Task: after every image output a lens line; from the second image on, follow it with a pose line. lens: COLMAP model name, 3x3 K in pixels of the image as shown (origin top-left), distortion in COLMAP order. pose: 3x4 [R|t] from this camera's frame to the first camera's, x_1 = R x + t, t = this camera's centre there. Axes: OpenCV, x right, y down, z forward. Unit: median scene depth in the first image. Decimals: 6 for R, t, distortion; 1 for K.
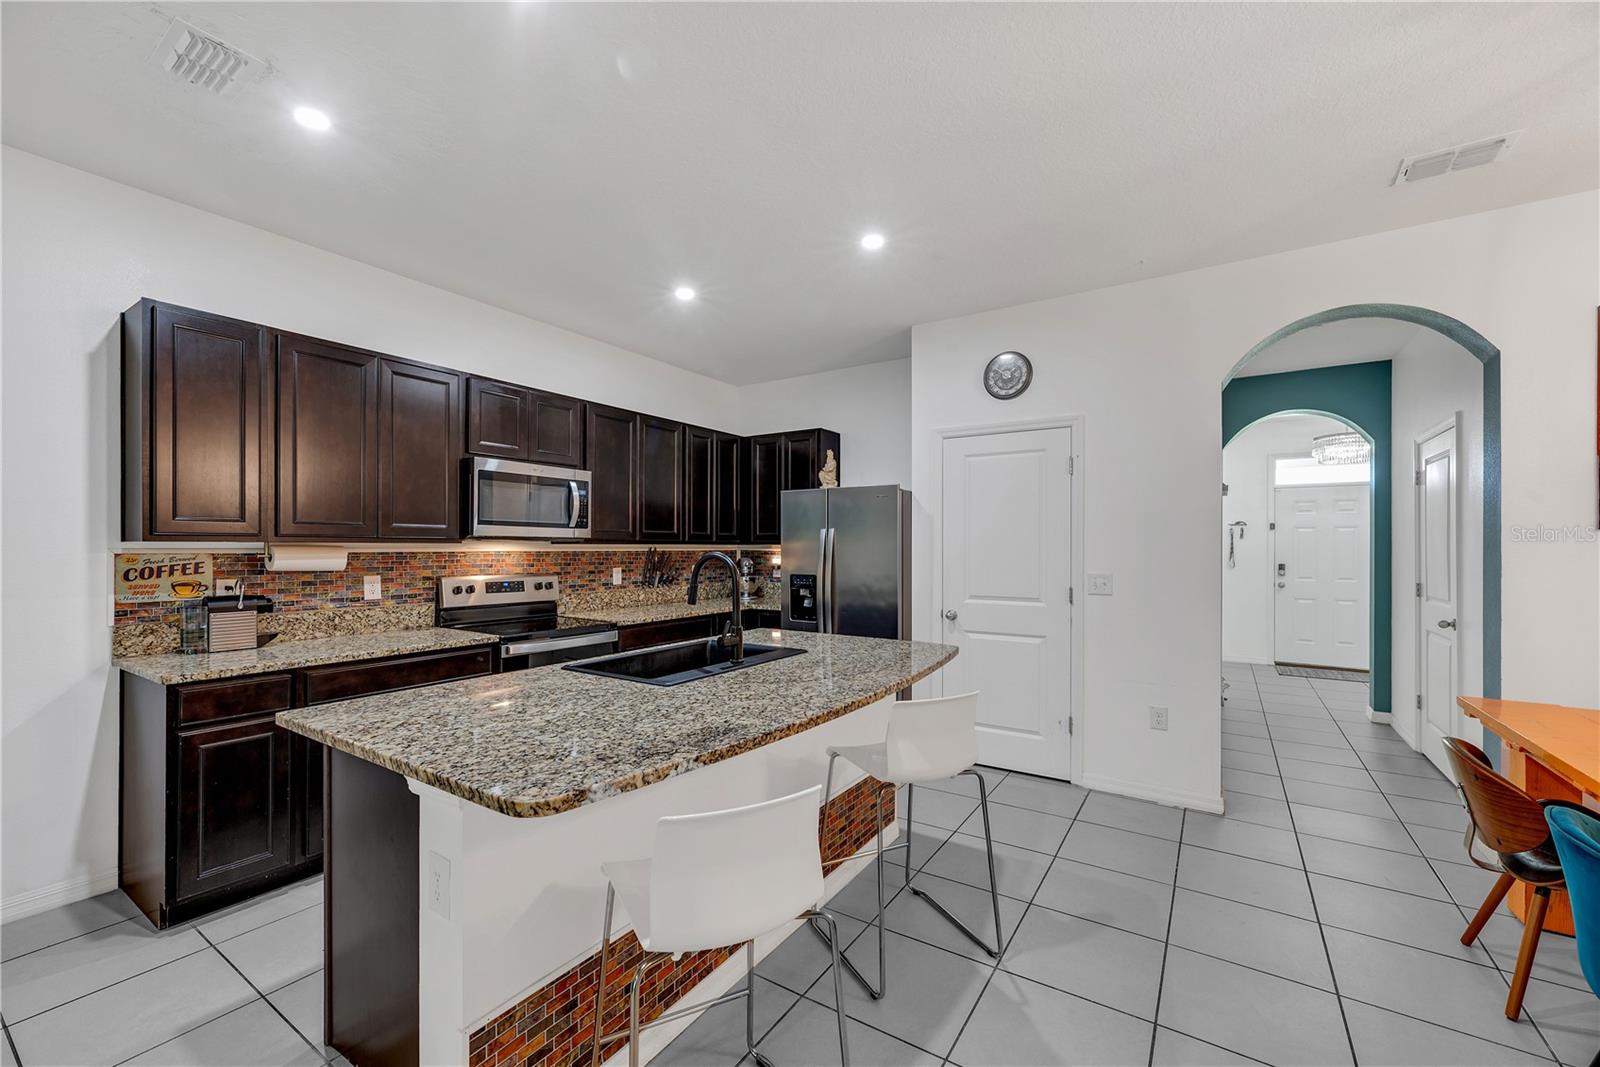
lens RADIAL K [[652.4, 0, 792.8], [0, 652.4, 543.0], [0, 0, 1]] dist [-0.000626, 0.000252]
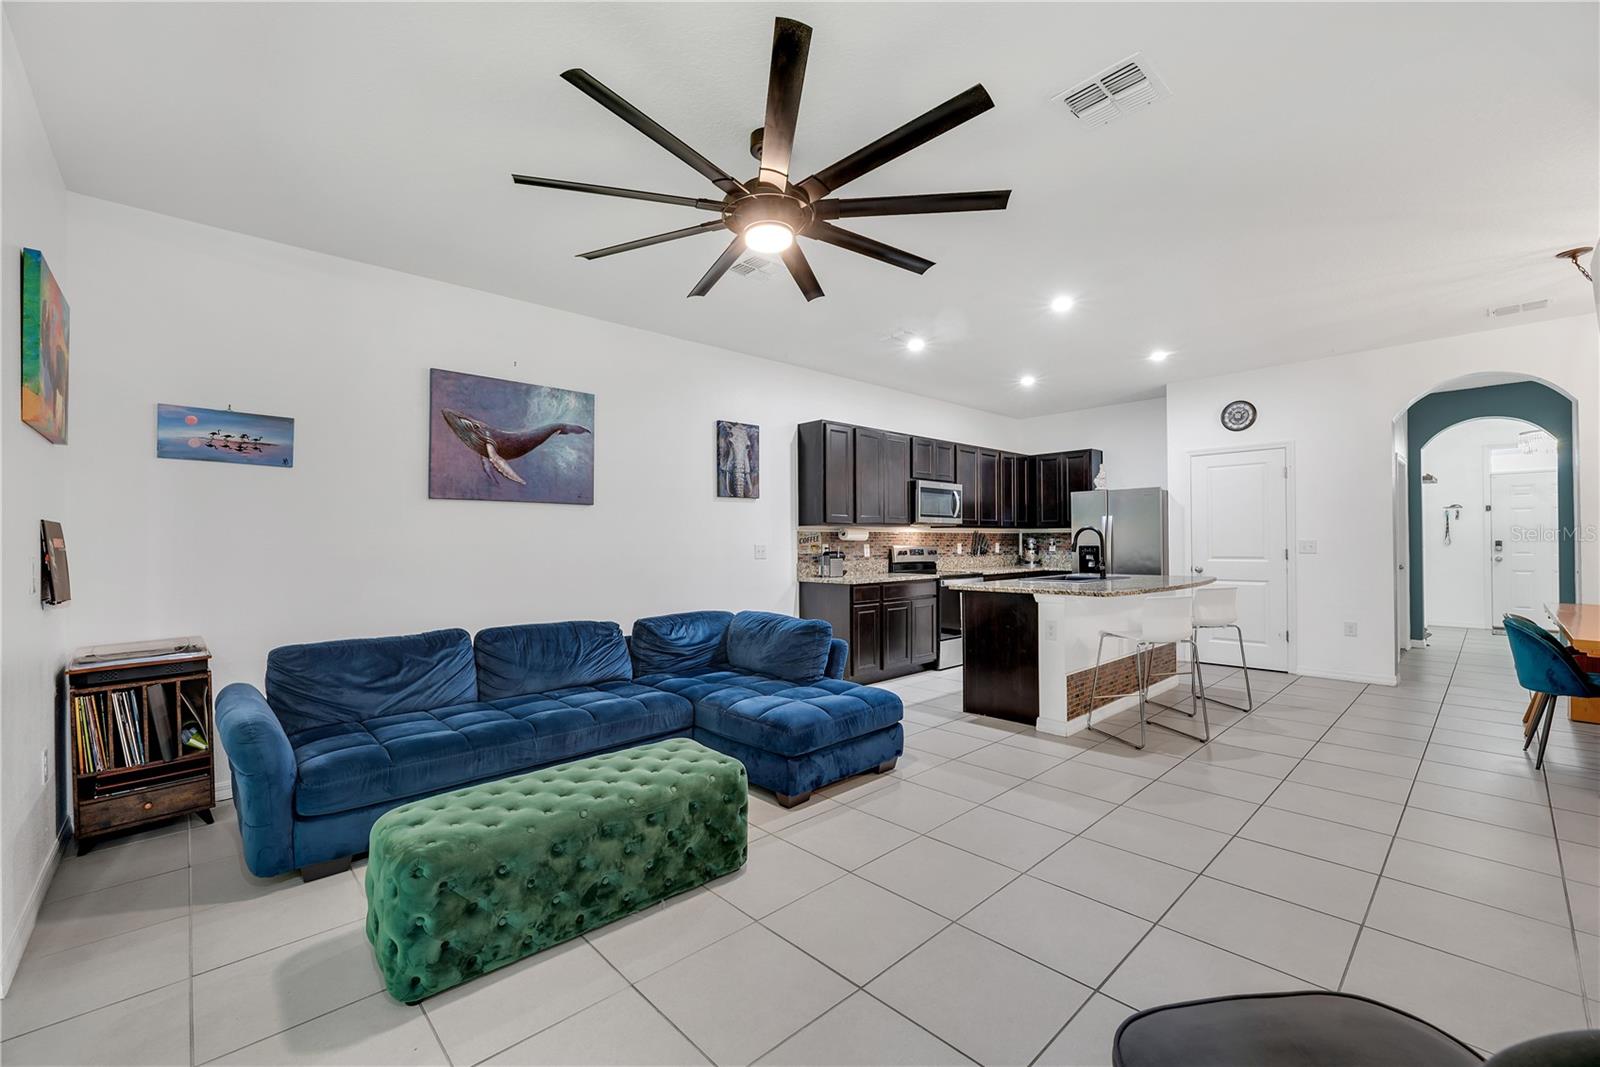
lens RADIAL K [[652.4, 0, 794.3], [0, 652.4, 538.5], [0, 0, 1]] dist [-0.000626, 0.000252]
pose [[0.970807, -0.012207, -0.239549, -0.325170], [0.012171, 0.999925, -0.001632, 0.027948], [0.239551, -0.001331, 0.970883, -0.755531]]
